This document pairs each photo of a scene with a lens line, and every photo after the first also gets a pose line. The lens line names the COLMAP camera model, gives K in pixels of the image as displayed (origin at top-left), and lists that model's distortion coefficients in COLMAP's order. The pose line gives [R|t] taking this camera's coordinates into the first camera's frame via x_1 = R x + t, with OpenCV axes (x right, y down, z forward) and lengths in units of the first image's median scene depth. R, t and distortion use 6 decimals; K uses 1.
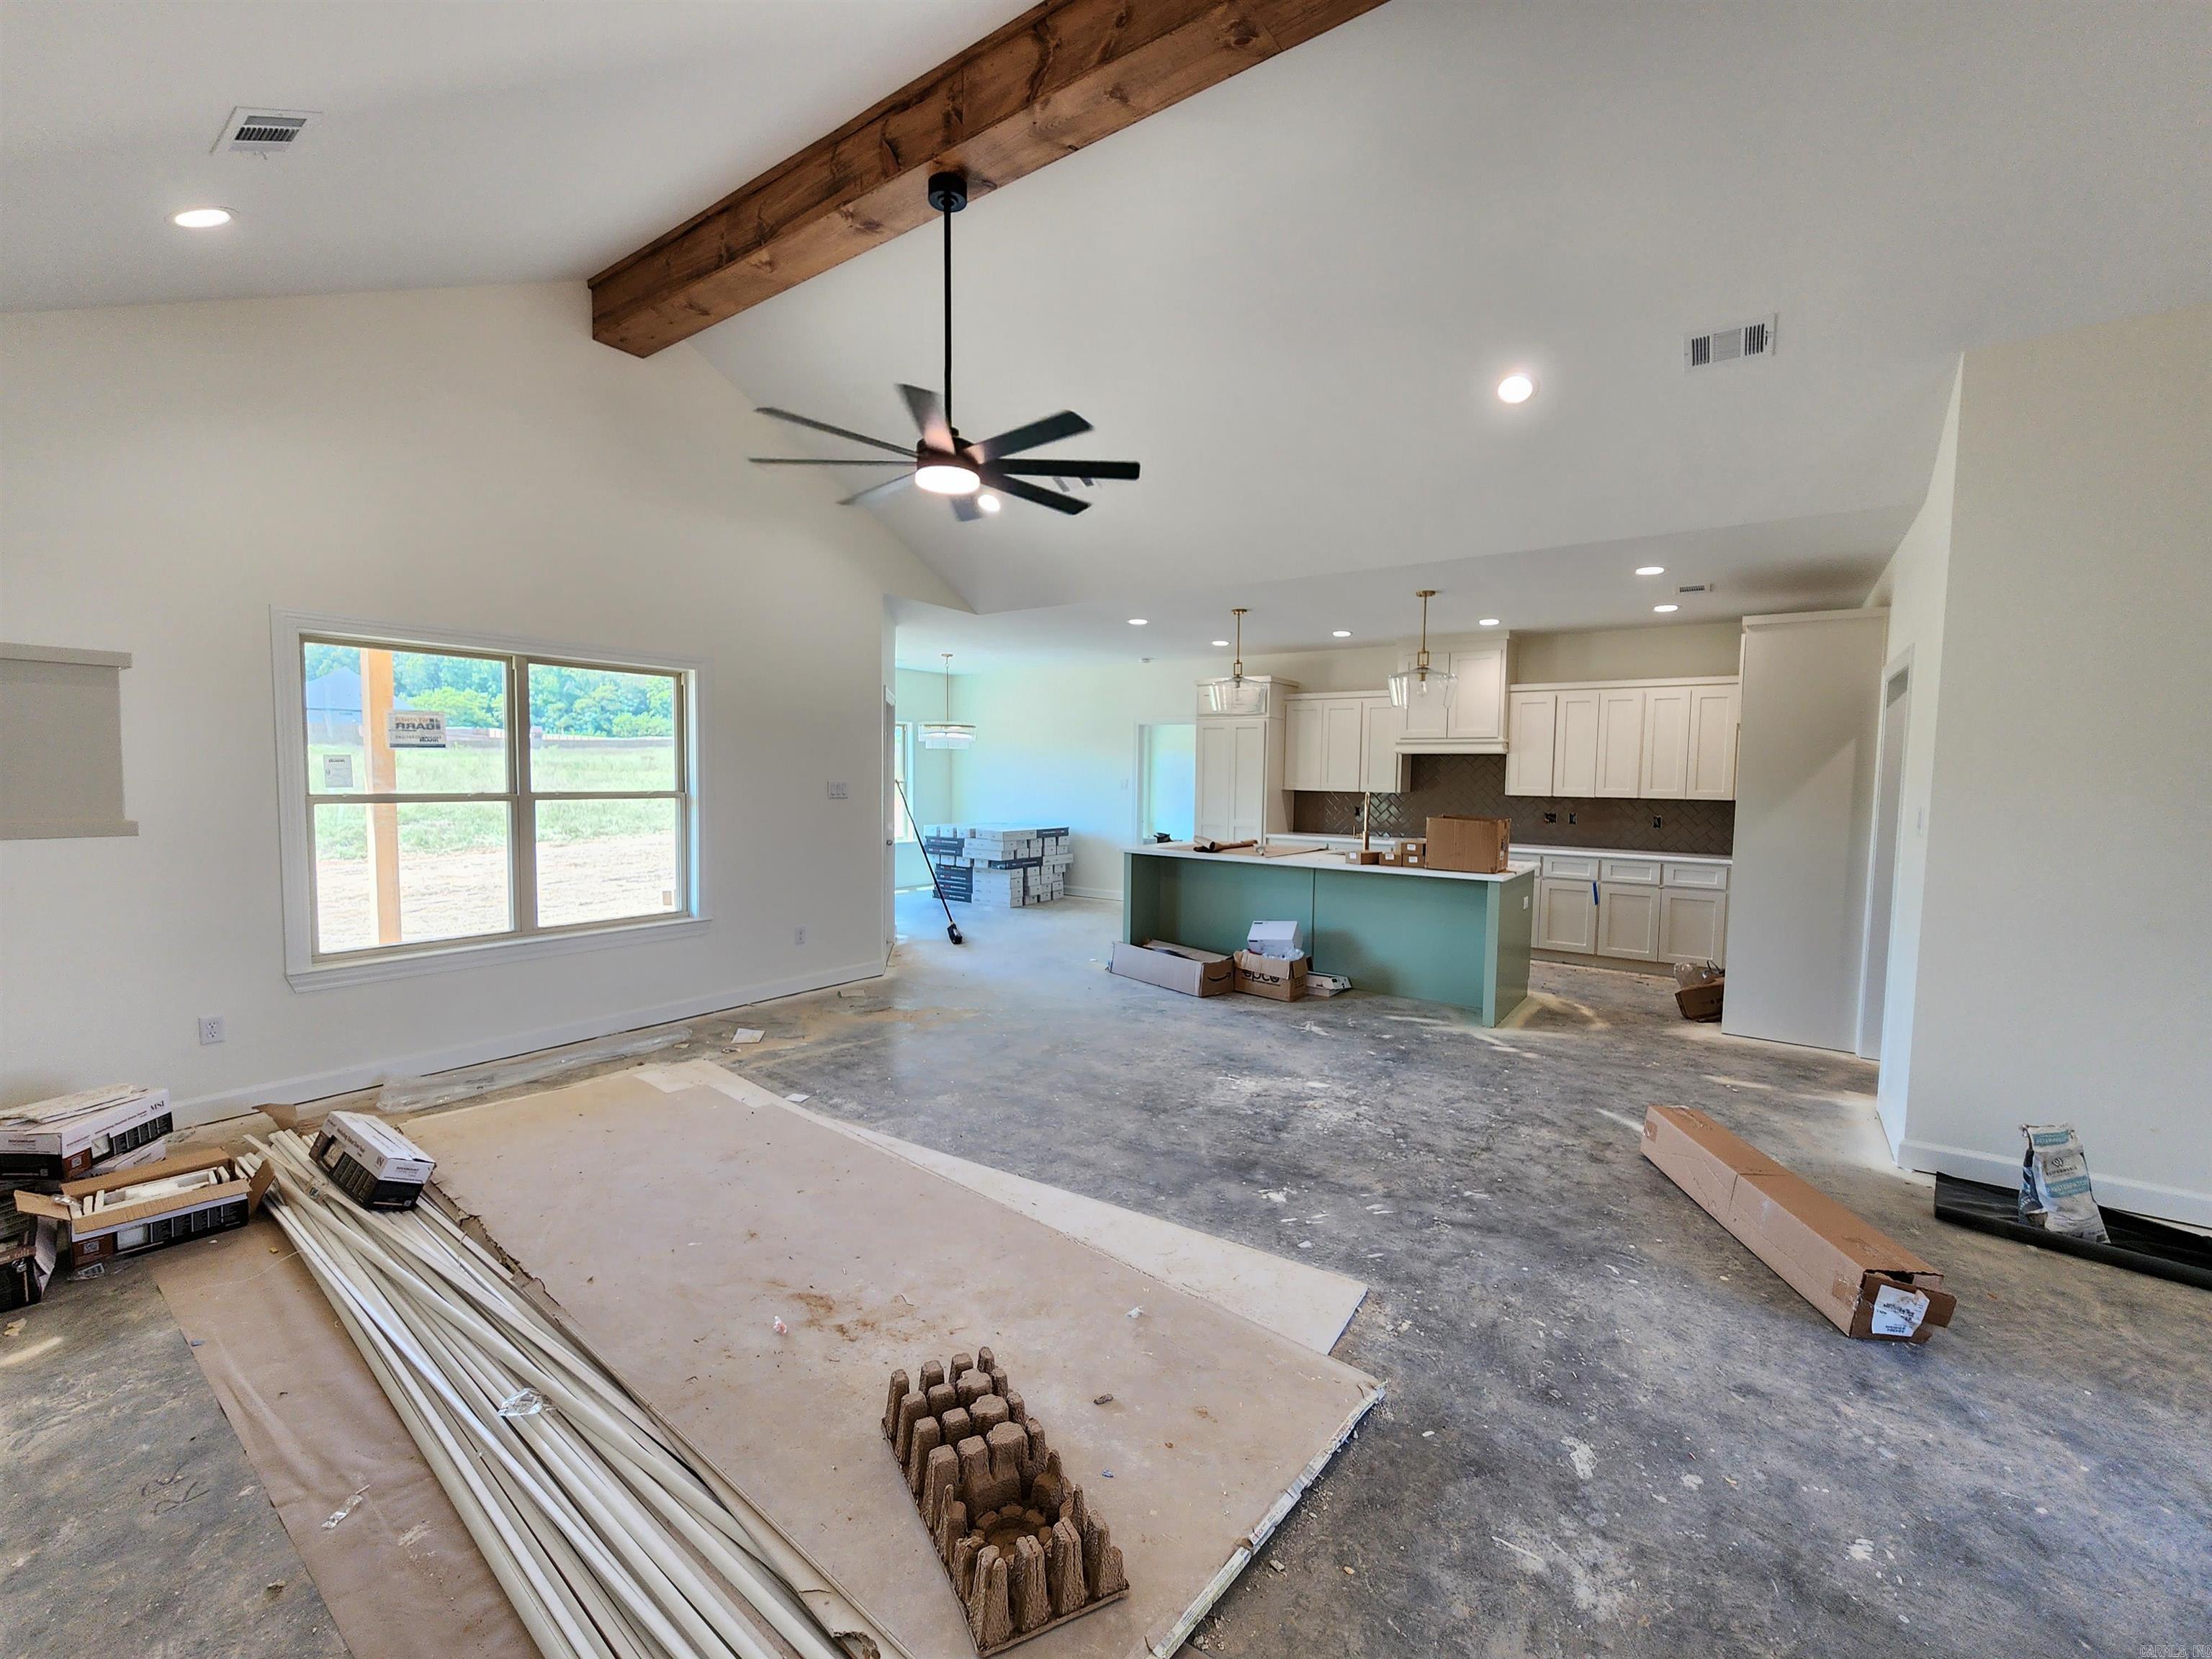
lens RADIAL K [[910.1, 0, 1117.0], [0, 910.1, 826.3], [0, 0, 1]] dist [0.000243, -0.000368]
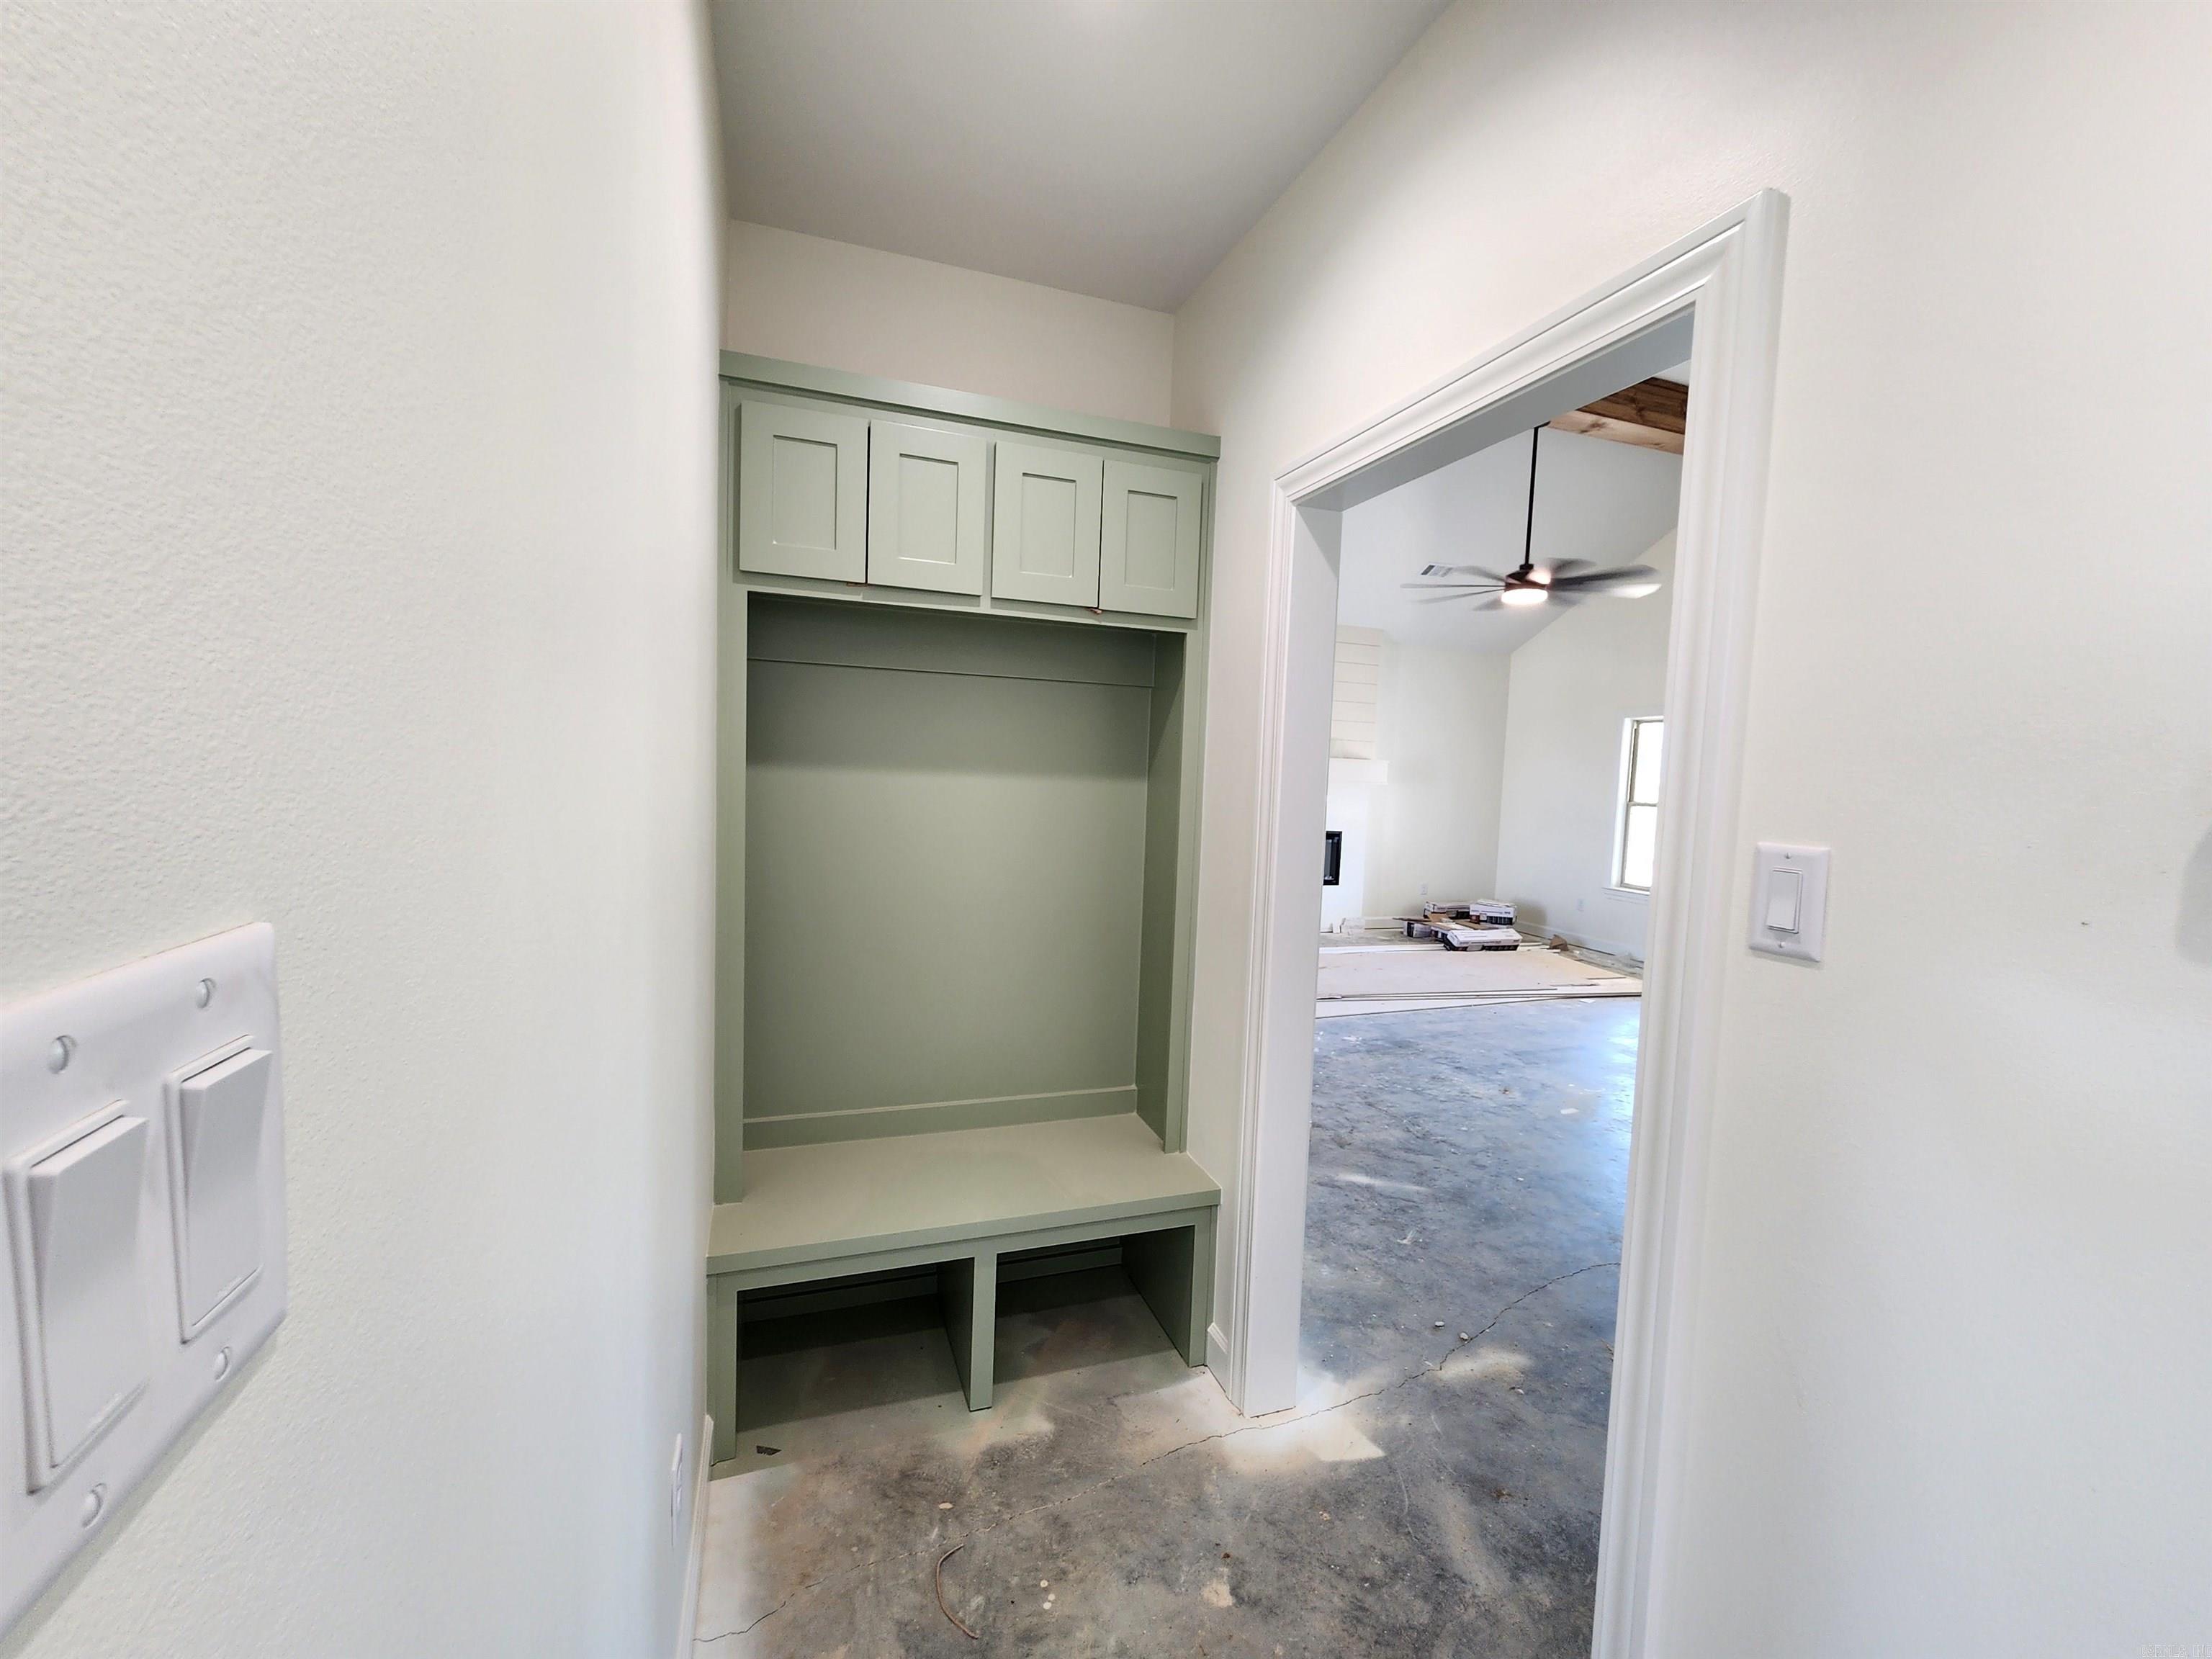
lens RADIAL K [[915.3, 0, 1116.4], [0, 915.3, 836.0], [0, 0, 1]] dist [0.001131, -0.000003]
pose [[-0.574819, 0.022187, -0.817980, 1.319980], [-0.099232, 0.990365, 0.096596, -0.040171], [0.812242, 0.136695, -0.567078, 1.185729]]
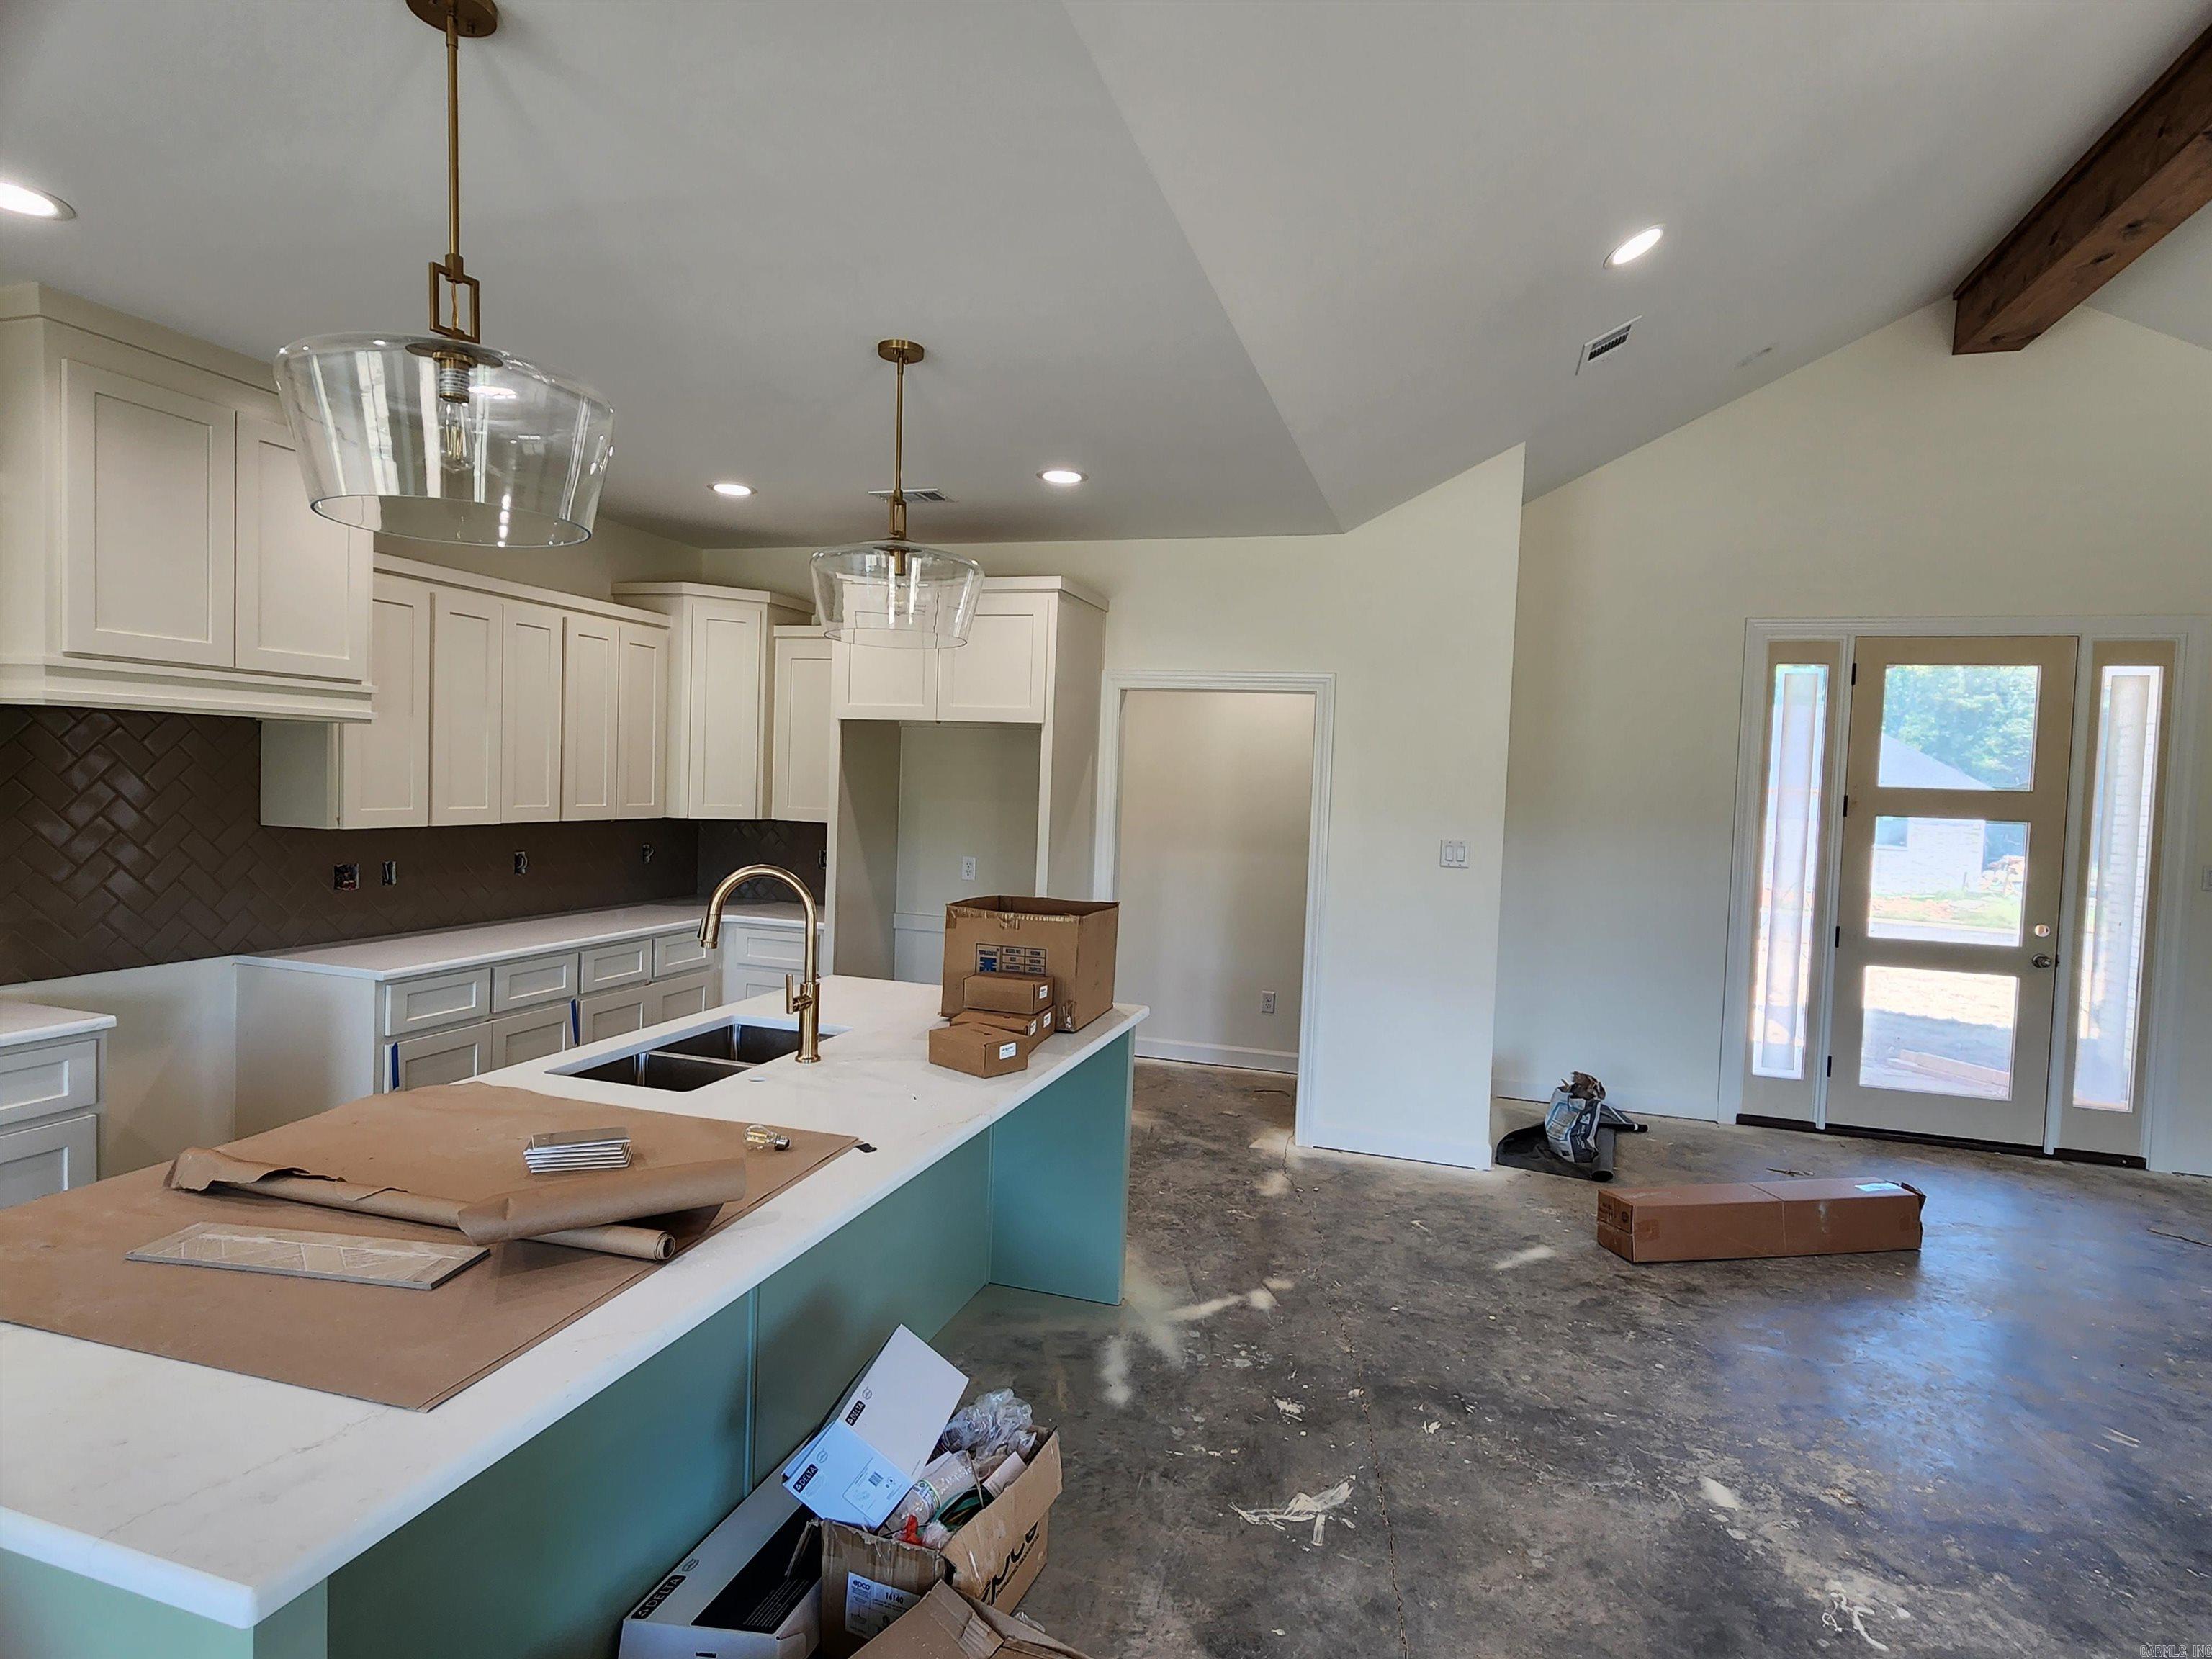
lens RADIAL K [[1159.5, 0, 1113.2], [0, 1159.5, 829.0], [0, 0, 1]] dist [-0.000215, 0.001332]
pose [[-0.301306, -0.070762, 0.950898, -0.259896], [0.013871, 0.996812, 0.078573, -0.129484], [-0.953427, 0.036864, -0.299364, 1.572450]]
